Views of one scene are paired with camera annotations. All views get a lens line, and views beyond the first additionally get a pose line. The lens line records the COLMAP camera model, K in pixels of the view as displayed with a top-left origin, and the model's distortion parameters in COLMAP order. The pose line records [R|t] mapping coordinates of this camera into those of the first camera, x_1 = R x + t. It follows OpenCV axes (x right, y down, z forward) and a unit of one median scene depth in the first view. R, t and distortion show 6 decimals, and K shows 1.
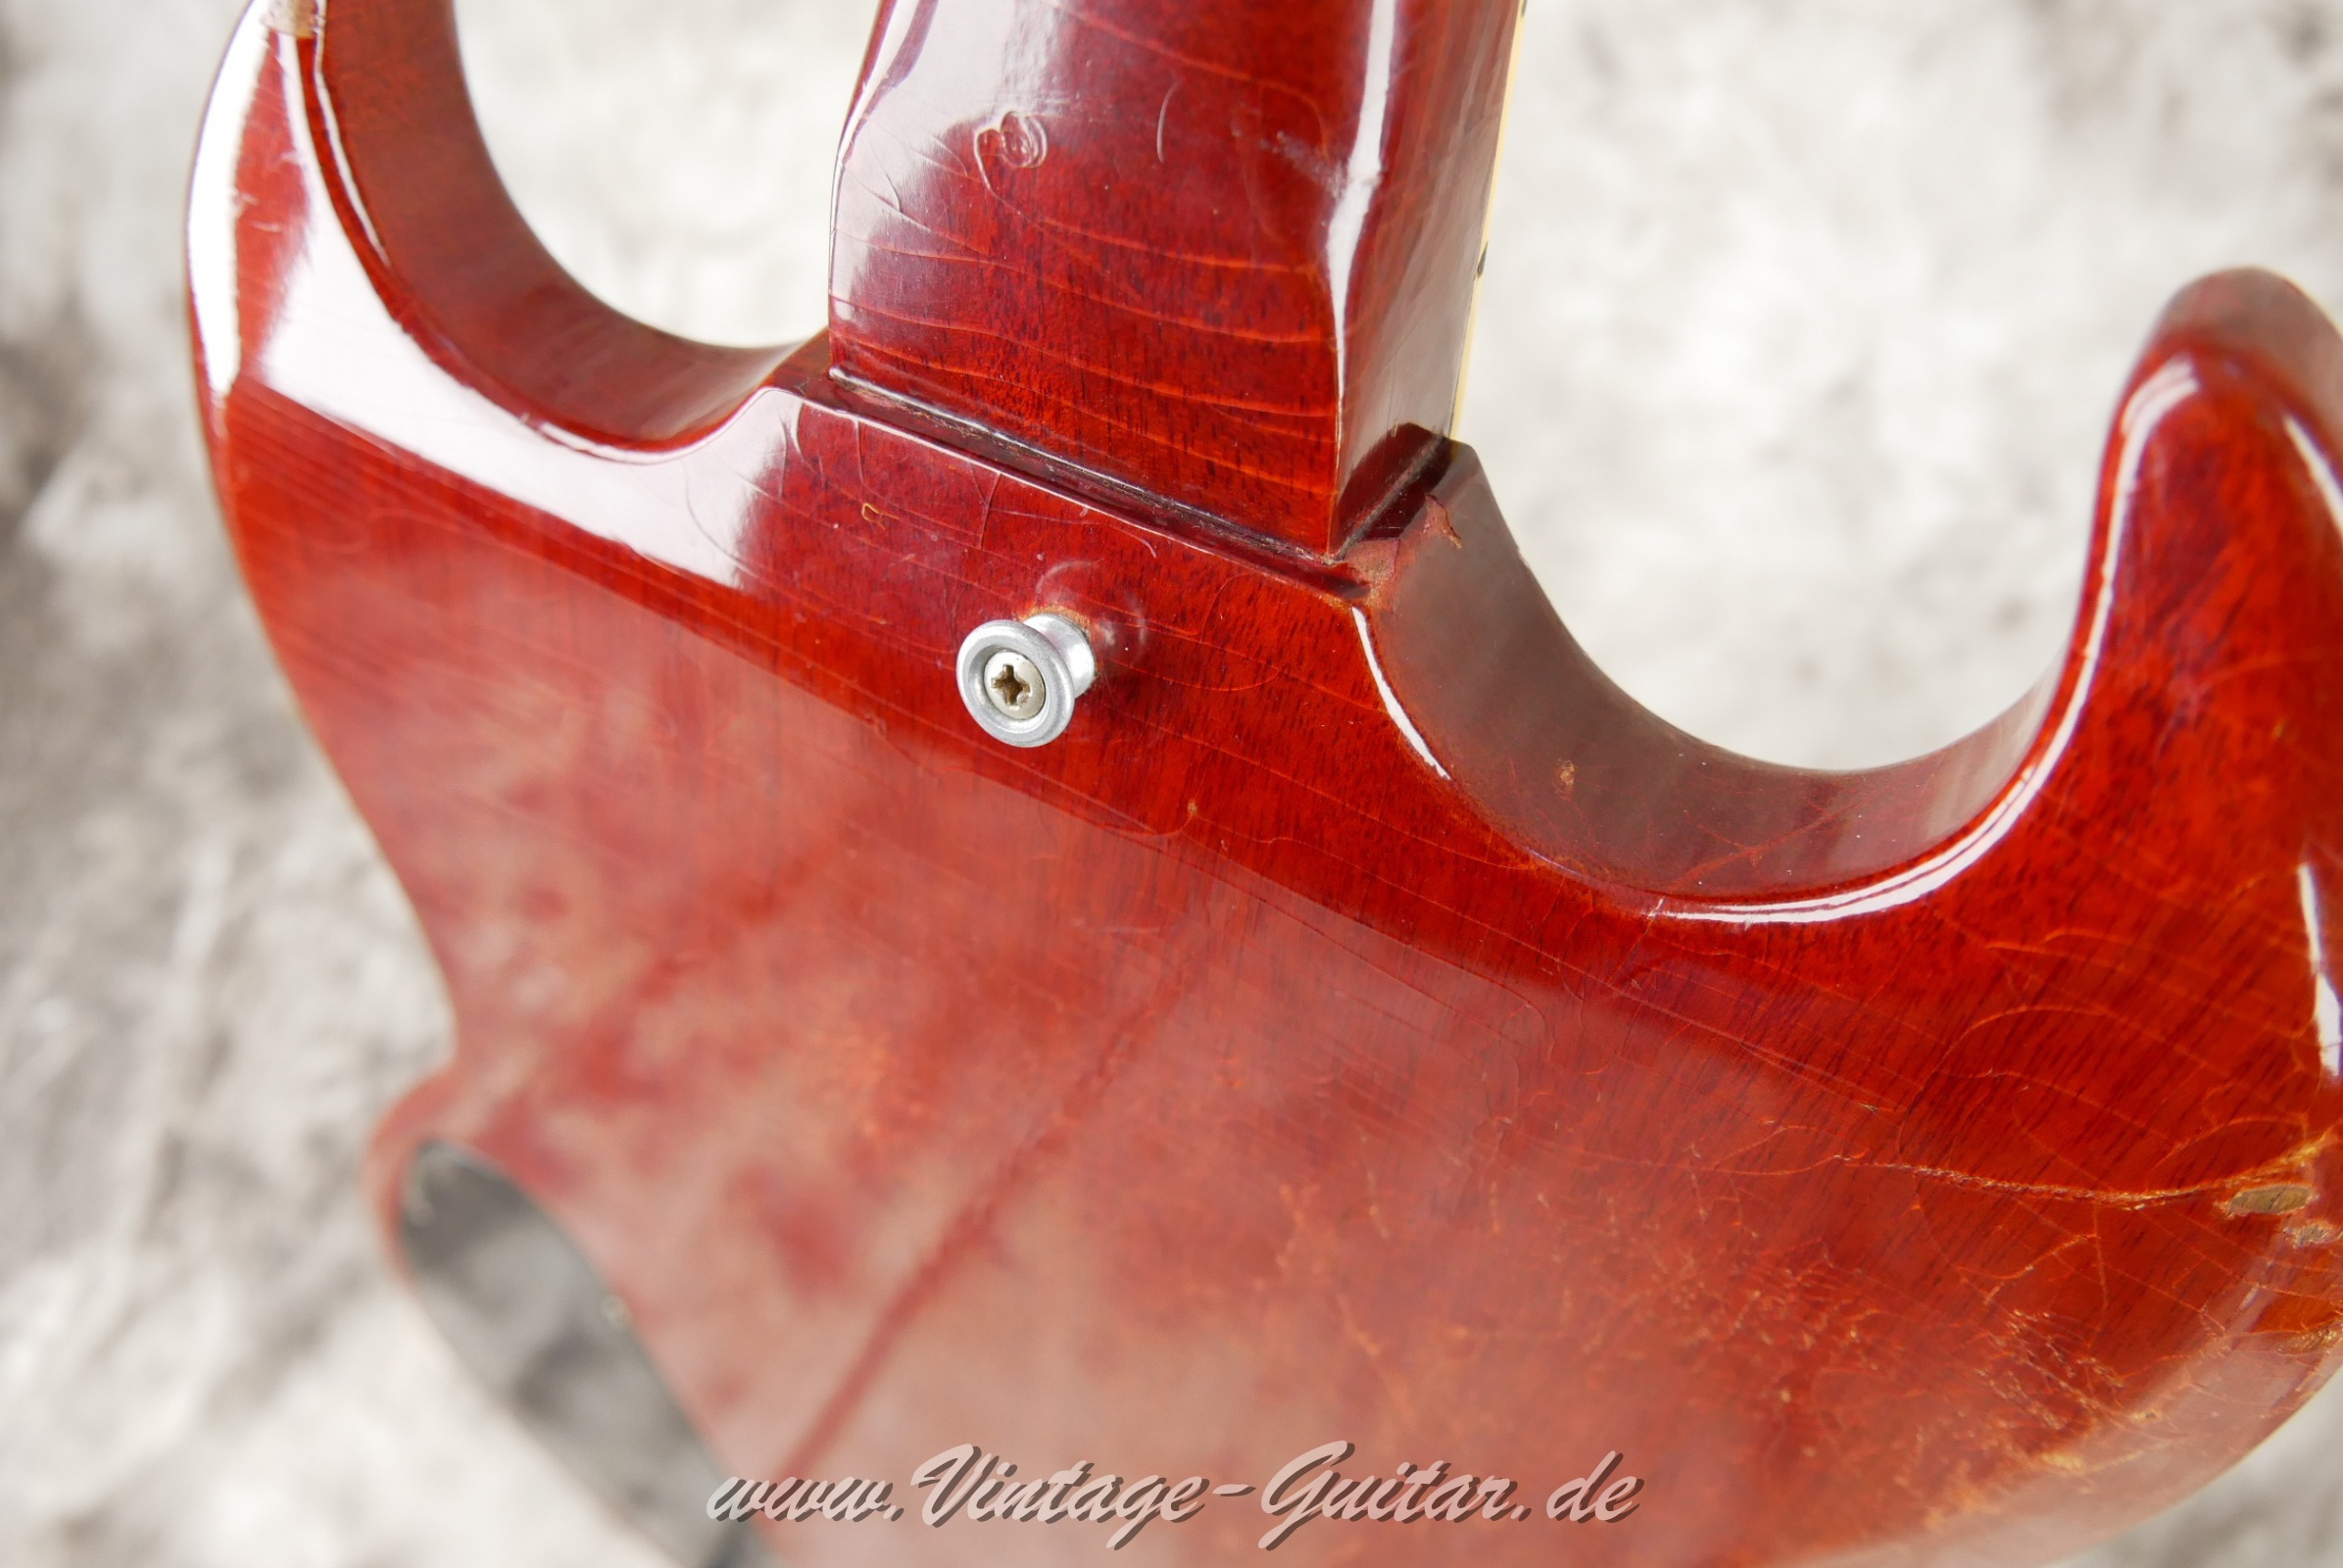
lens RADIAL K [[1968.3, 0, 1068.9], [0, 1968.3, 794.6], [0, 0, 1]] dist [-0.062549, 0.016347]
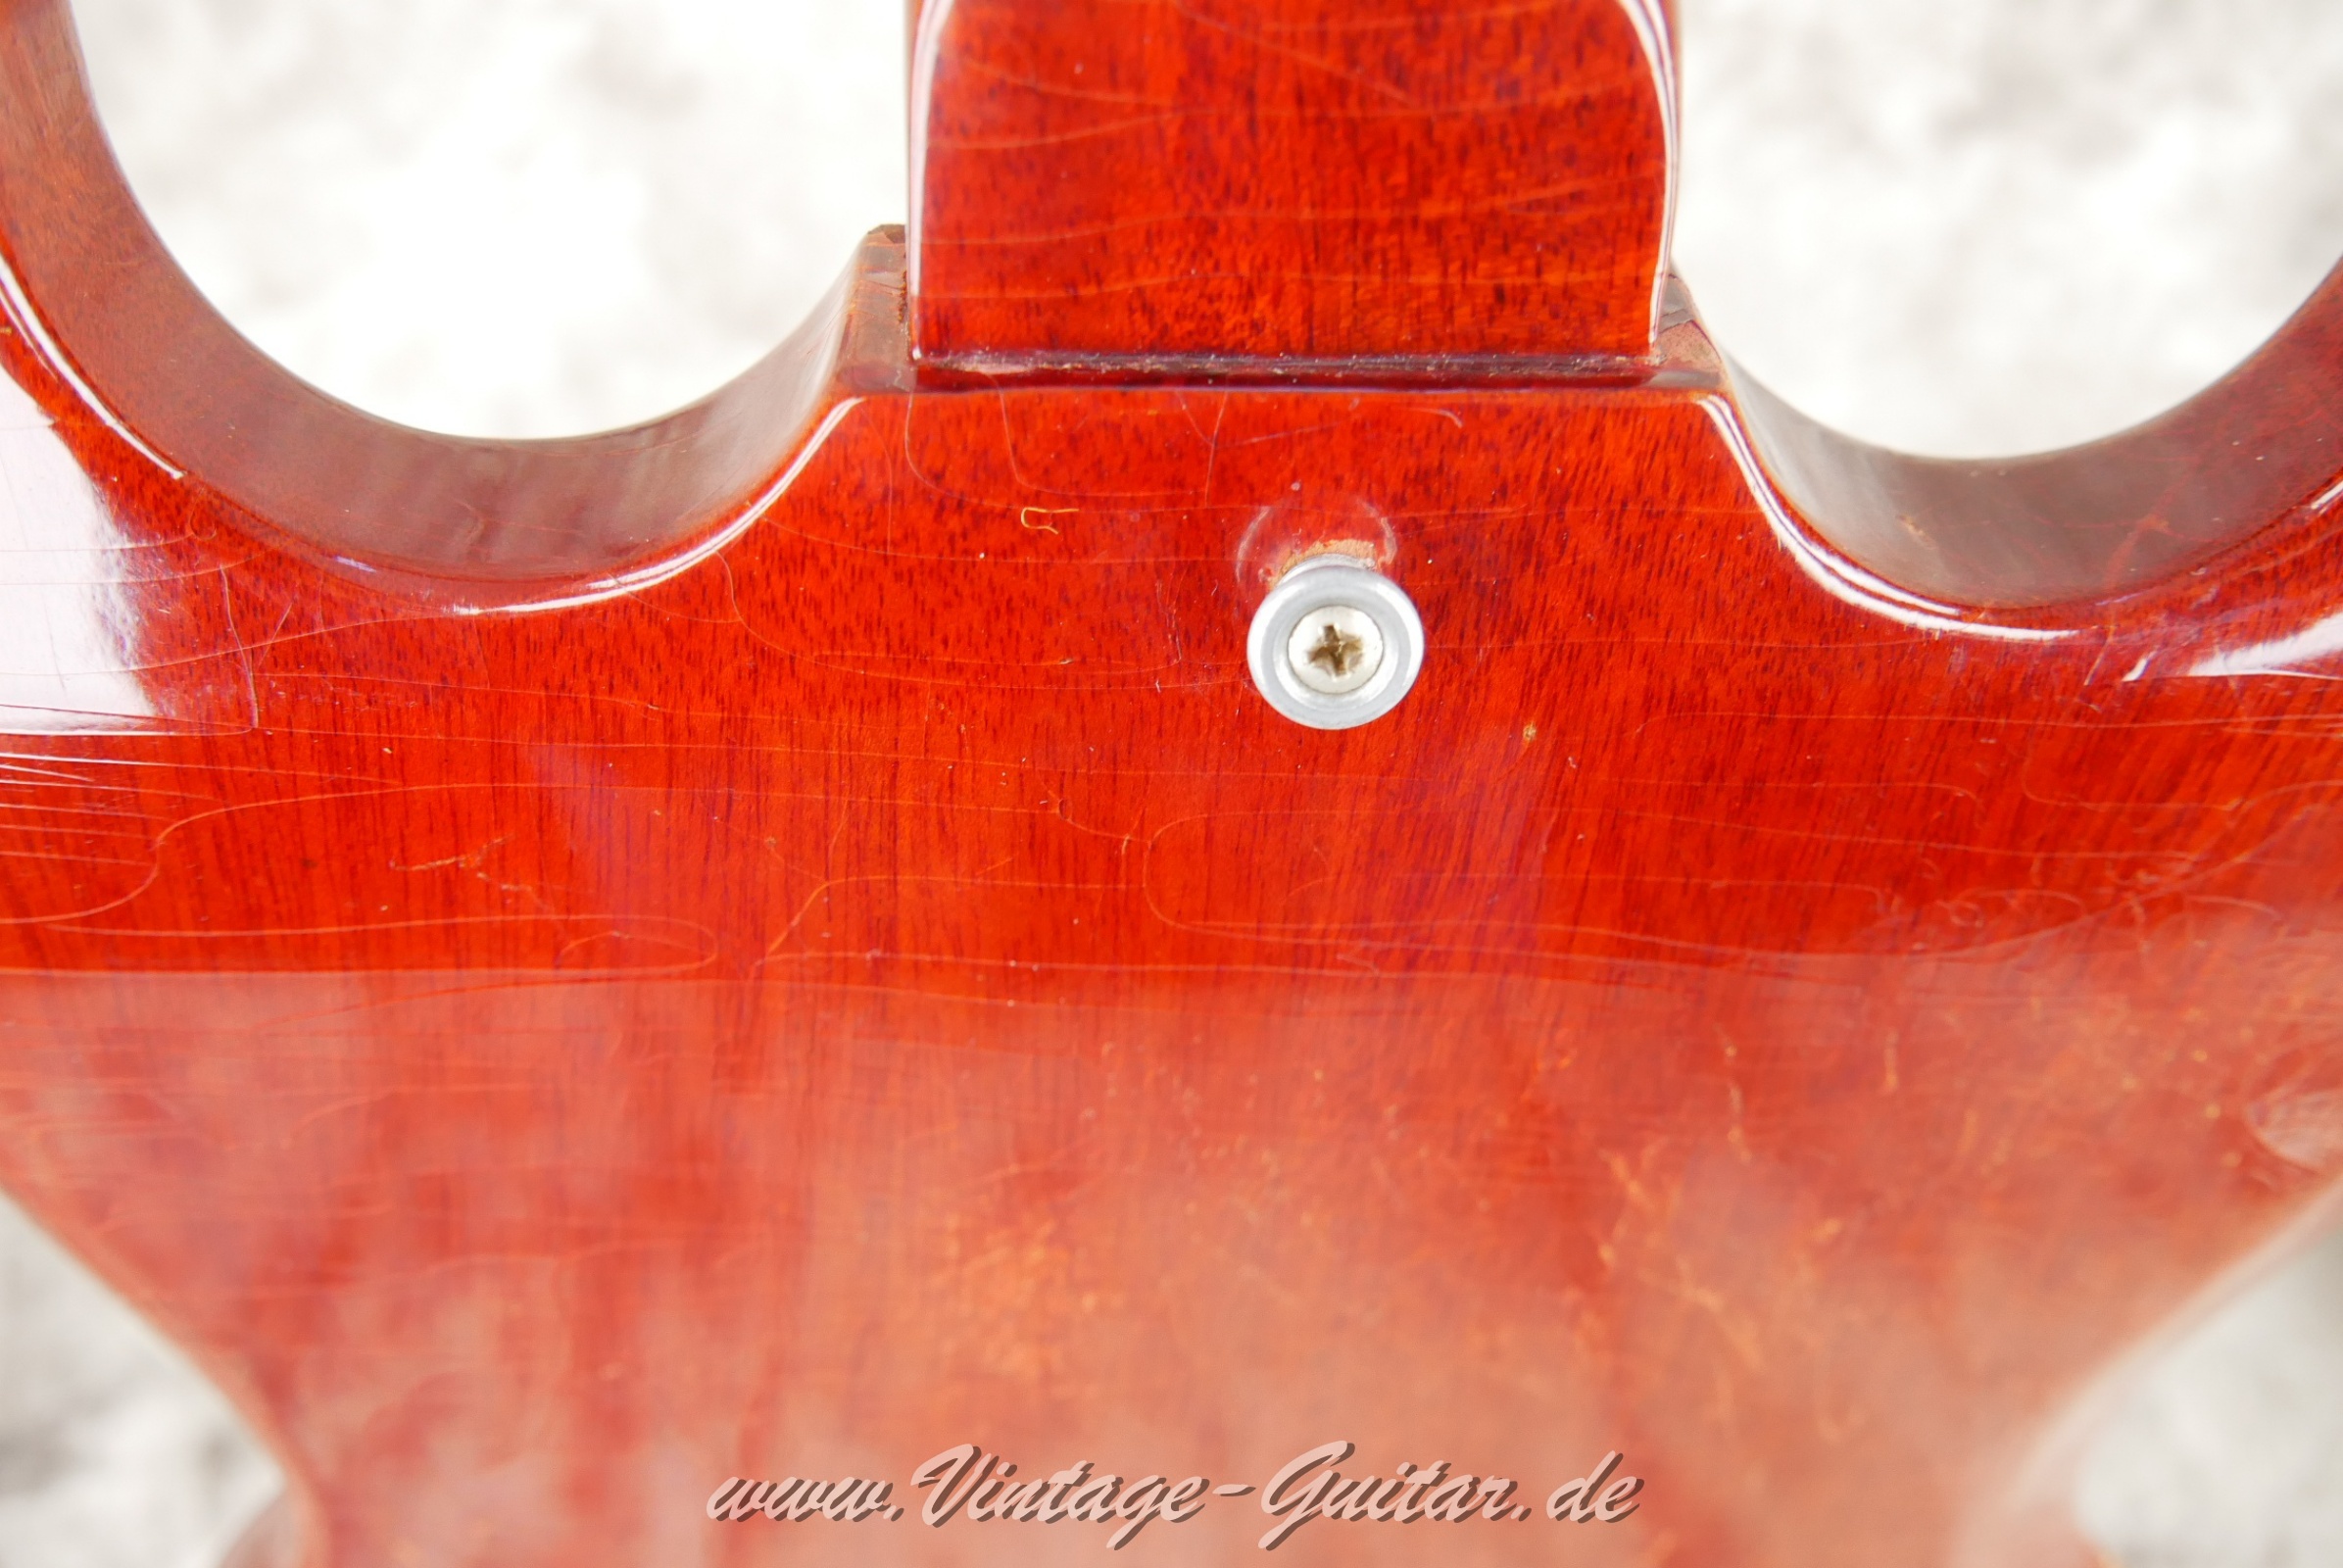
lens RADIAL K [[1968.3, 0, 1068.9], [0, 1968.3, 794.6], [0, 0, 1]] dist [-0.062549, 0.016347]
pose [[0.859055, -0.357847, 0.366020, -0.436973], [0.384938, 0.922942, -0.001125, -0.044720], [-0.337412, 0.141861, 0.930606, 0.347331]]
